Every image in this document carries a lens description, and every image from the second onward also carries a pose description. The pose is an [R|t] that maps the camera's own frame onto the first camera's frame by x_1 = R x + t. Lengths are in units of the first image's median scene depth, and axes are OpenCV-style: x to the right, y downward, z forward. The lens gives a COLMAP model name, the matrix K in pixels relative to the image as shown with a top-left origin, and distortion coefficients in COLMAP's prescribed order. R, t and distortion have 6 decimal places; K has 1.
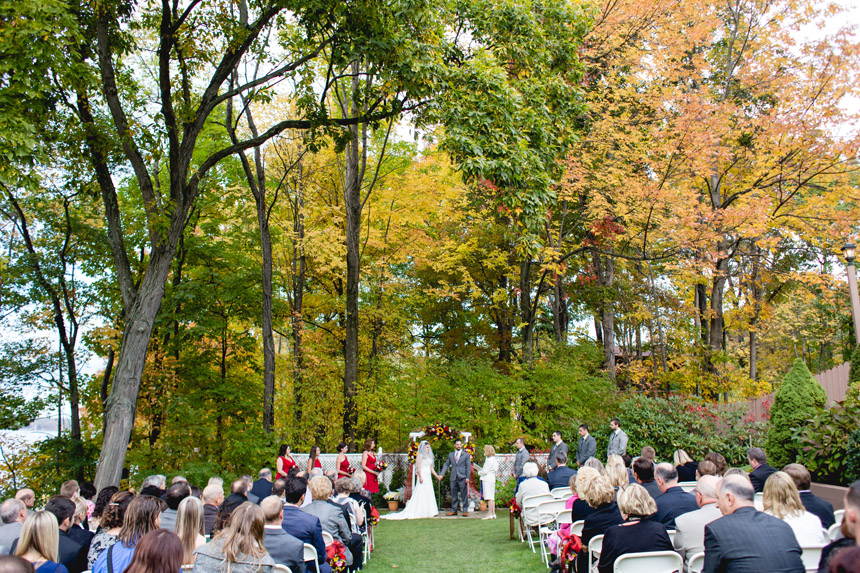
lens RADIAL K [[715.6, 0, 398.2], [0, 715.6, 285.8], [0, 0, 1]] dist [-0.092812, 0.107331]
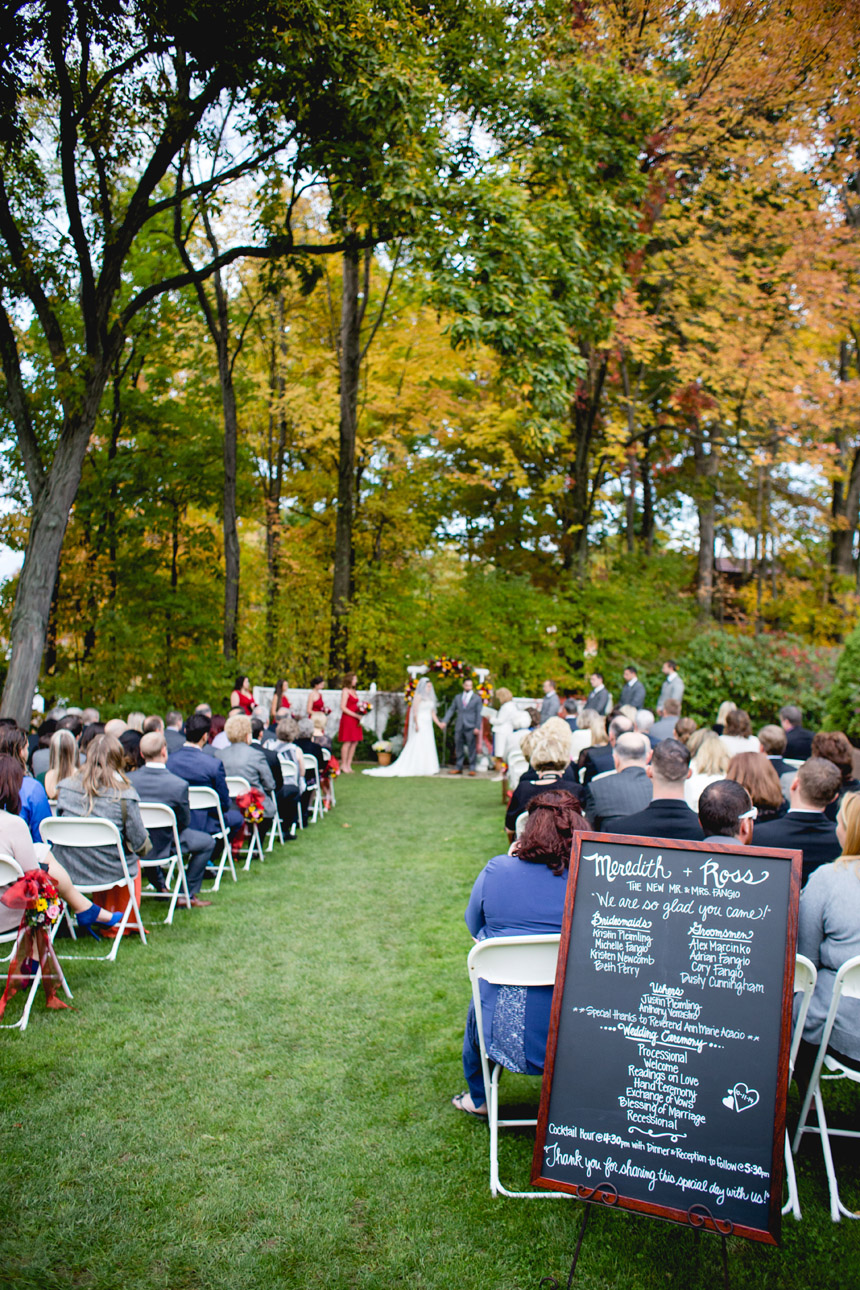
lens RADIAL K [[1073.4, 0, 430.0], [0, 1073.4, 645.0], [0, 0, 1]] dist [-0.092812, 0.107331]
pose [[0.998190, 0.038858, -0.045898, 0.094781], [-0.029607, 0.981848, 0.187346, -0.034035], [0.052345, -0.185648, 0.981221, -0.126923]]
